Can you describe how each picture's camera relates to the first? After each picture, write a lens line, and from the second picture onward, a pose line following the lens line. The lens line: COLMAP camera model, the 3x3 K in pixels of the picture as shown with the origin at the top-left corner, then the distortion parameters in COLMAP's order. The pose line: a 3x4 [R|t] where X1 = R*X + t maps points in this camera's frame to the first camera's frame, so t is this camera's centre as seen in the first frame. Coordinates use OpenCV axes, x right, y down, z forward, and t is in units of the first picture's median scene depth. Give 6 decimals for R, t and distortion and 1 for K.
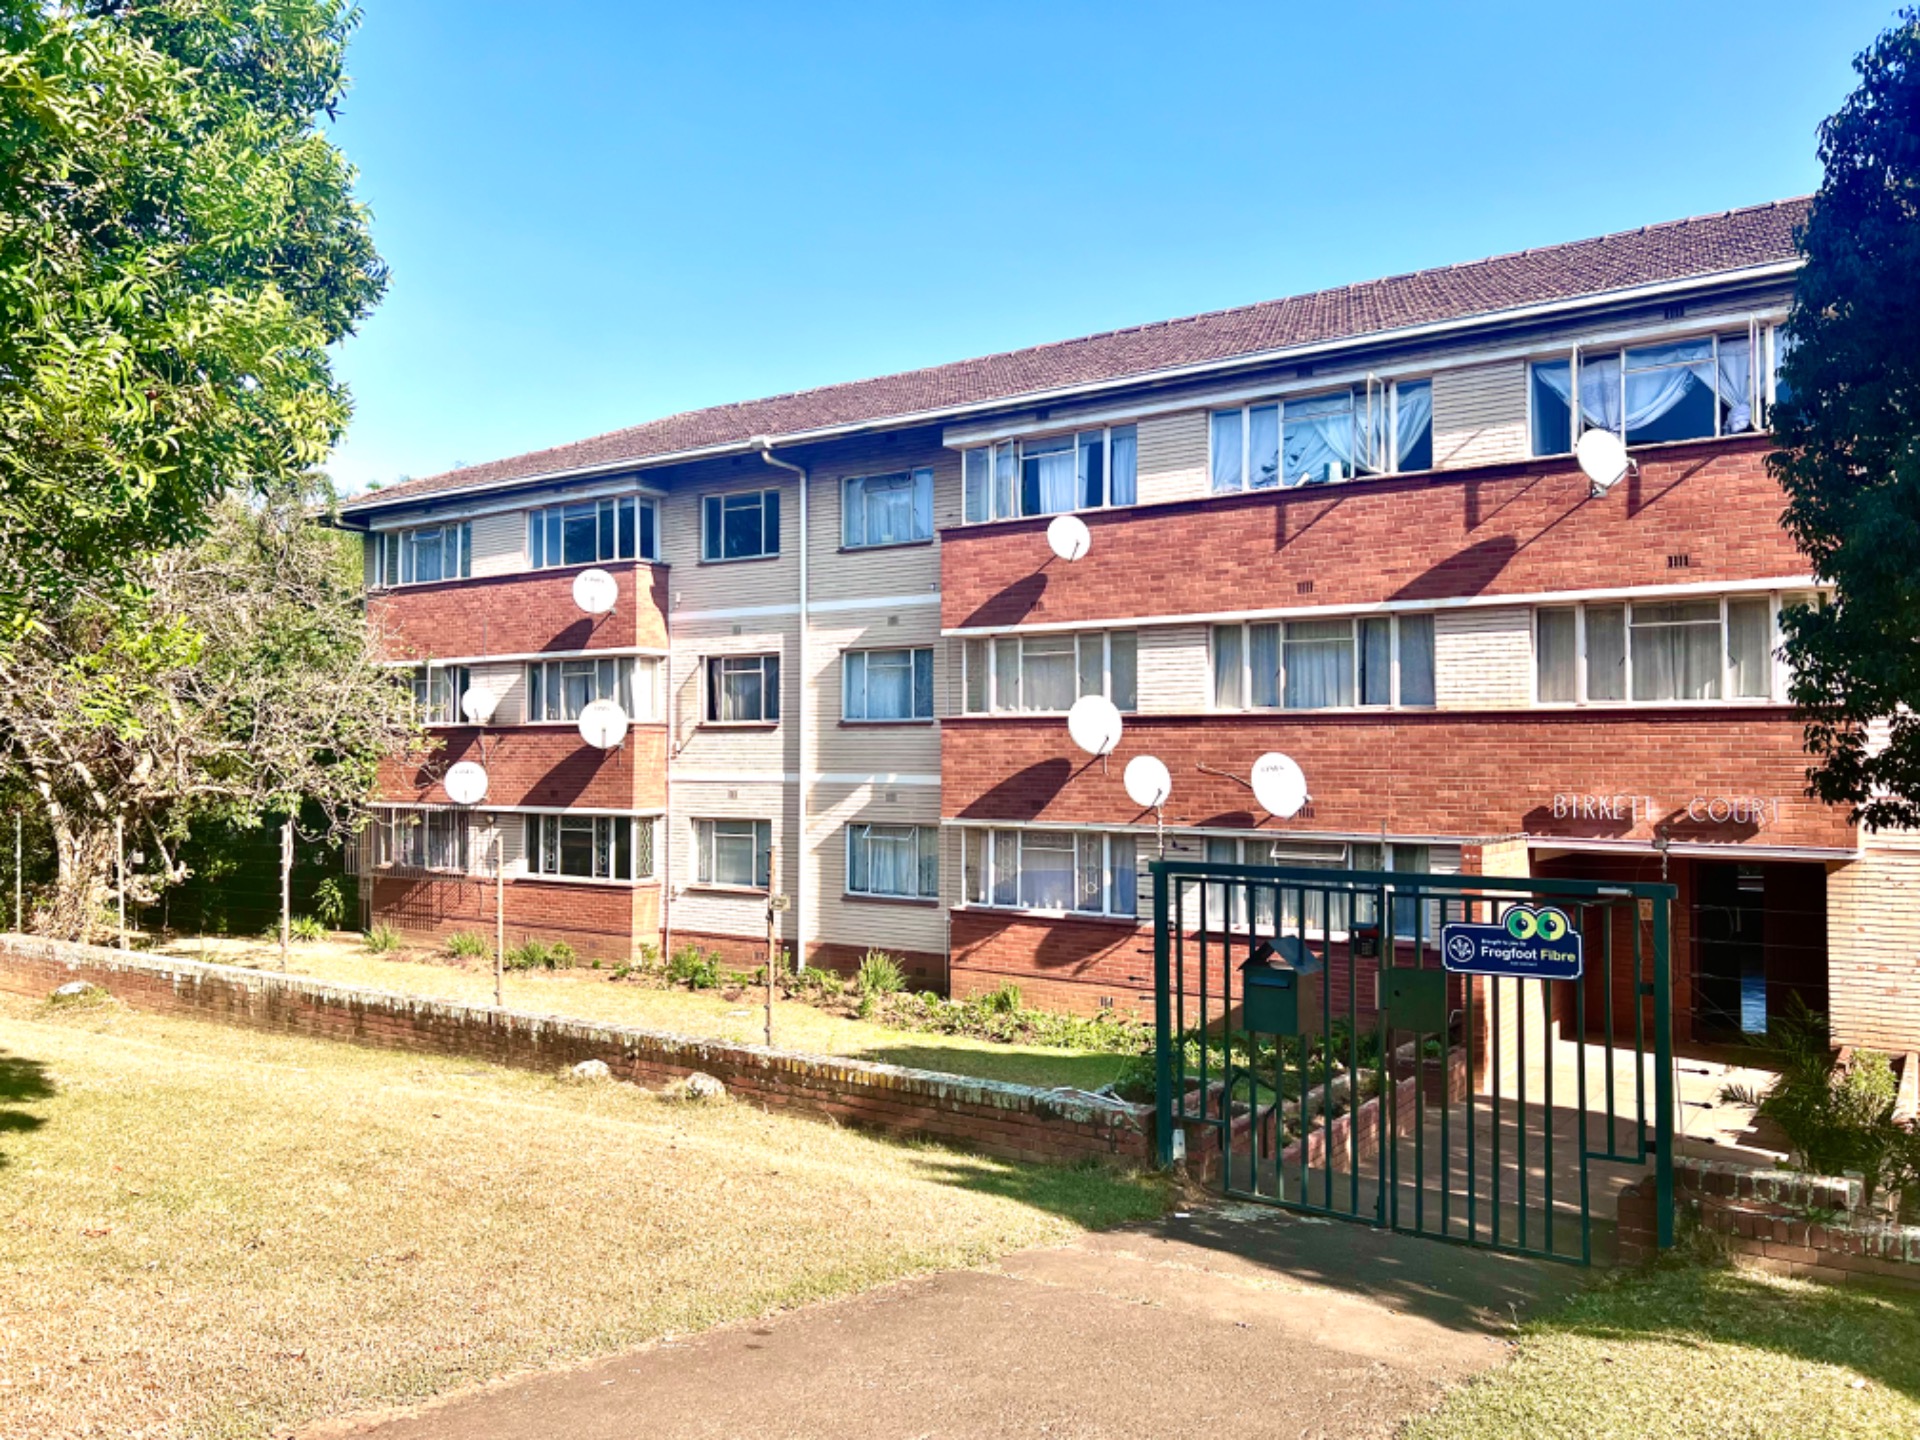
lens RADIAL K [[1483.7, 0, 960.0], [0, 1483.7, 720.0], [0, 0, 1]] dist [0.064671, -0.182106]
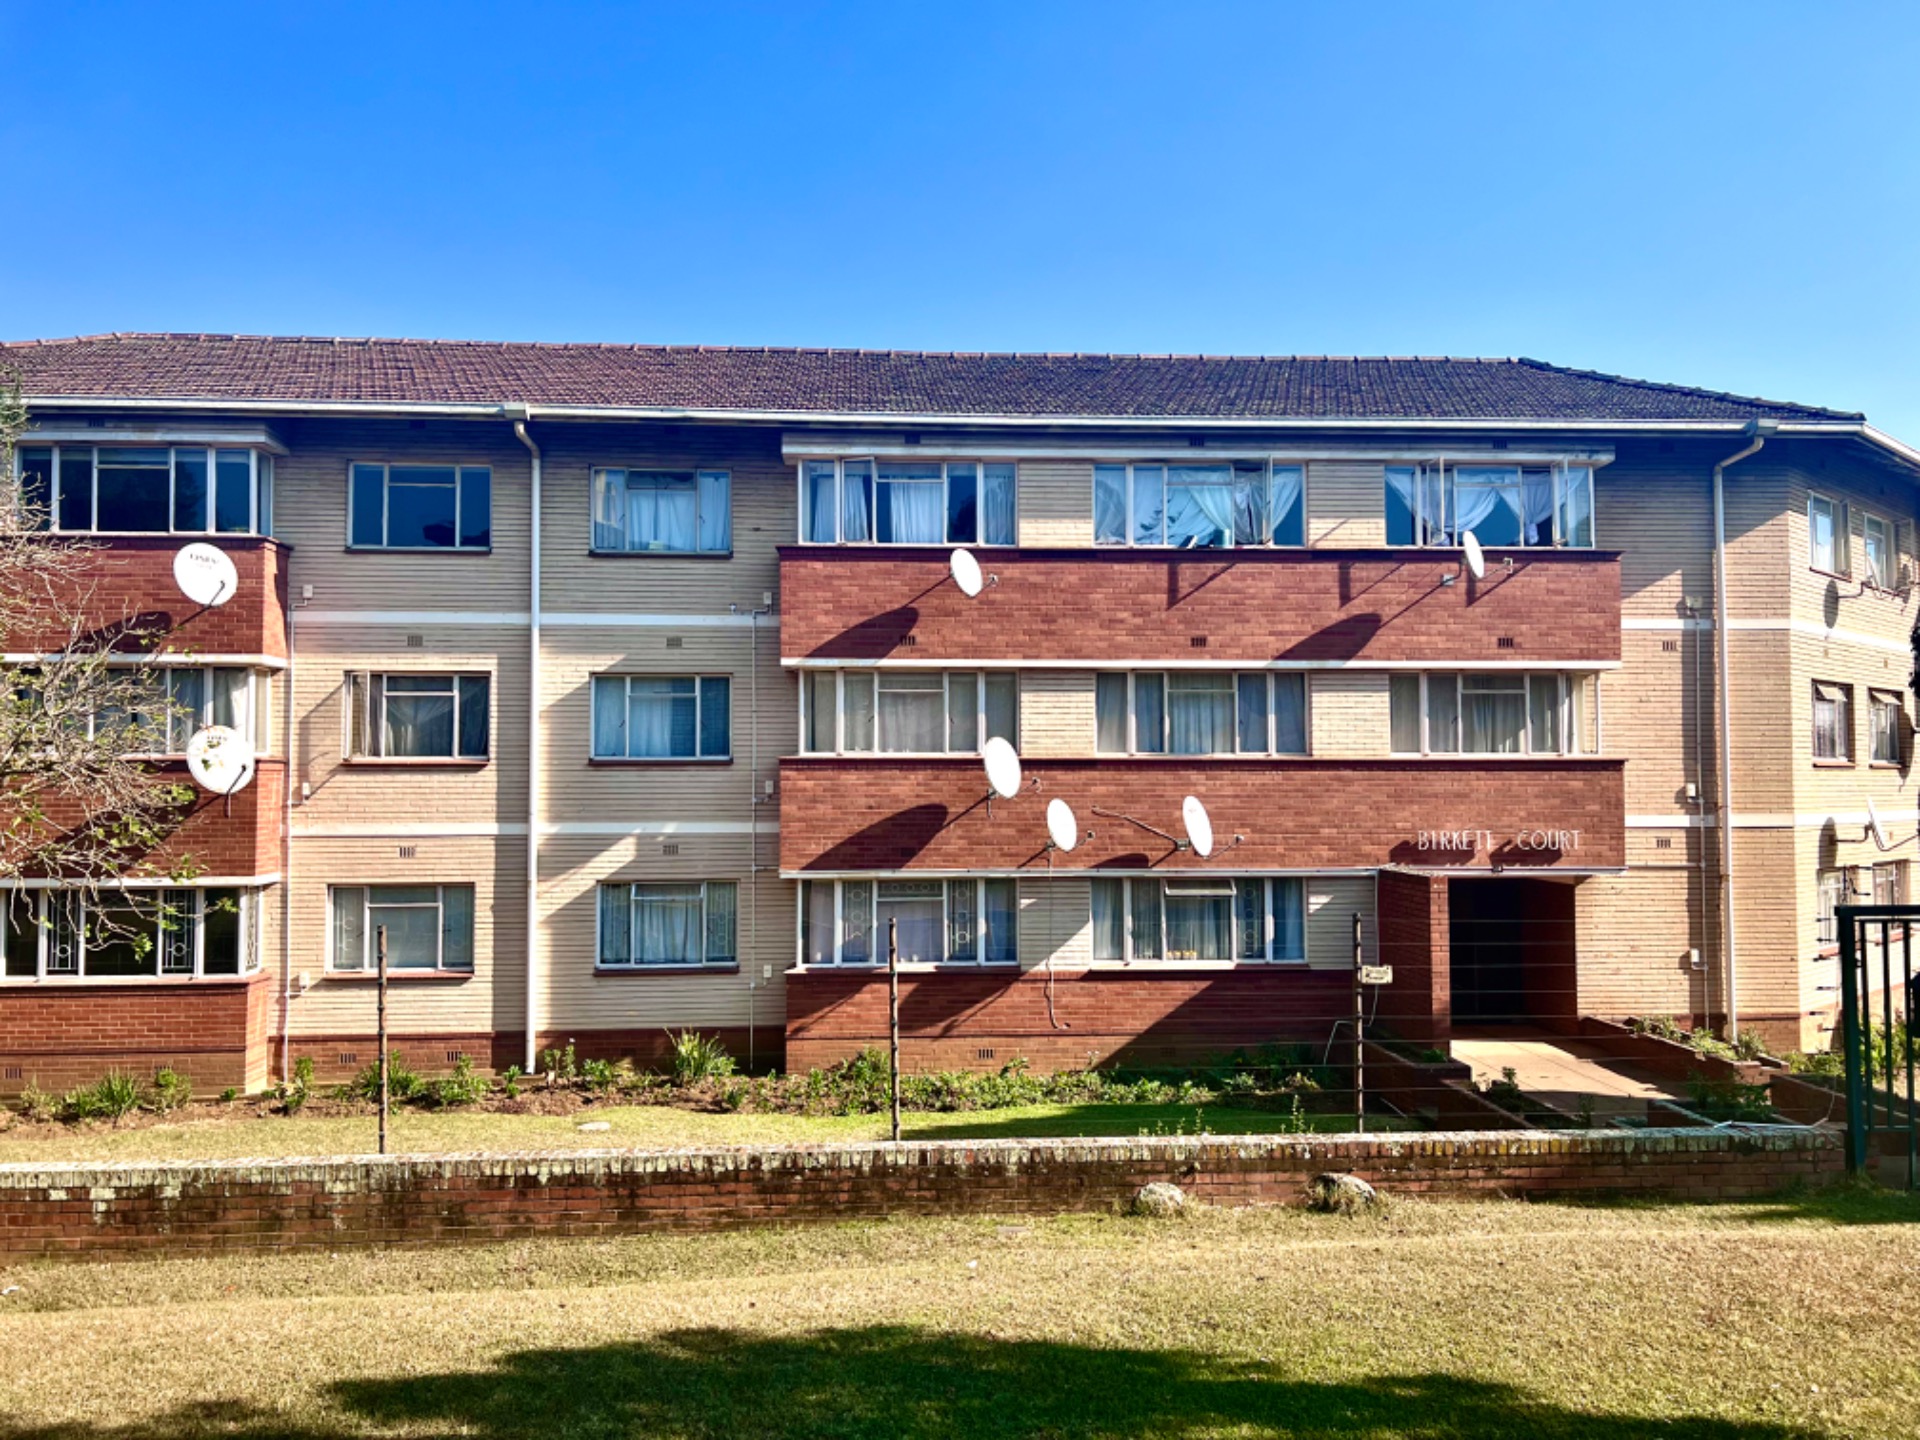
lens RADIAL K [[1483.7, 0, 960.0], [0, 1483.7, 720.0], [0, 0, 1]] dist [0.064671, -0.182106]
pose [[0.755870, 0.024942, 0.654247, -0.544900], [-0.012220, 0.999637, -0.023992, -0.004407], [-0.654608, 0.010140, 0.755900, 0.273603]]
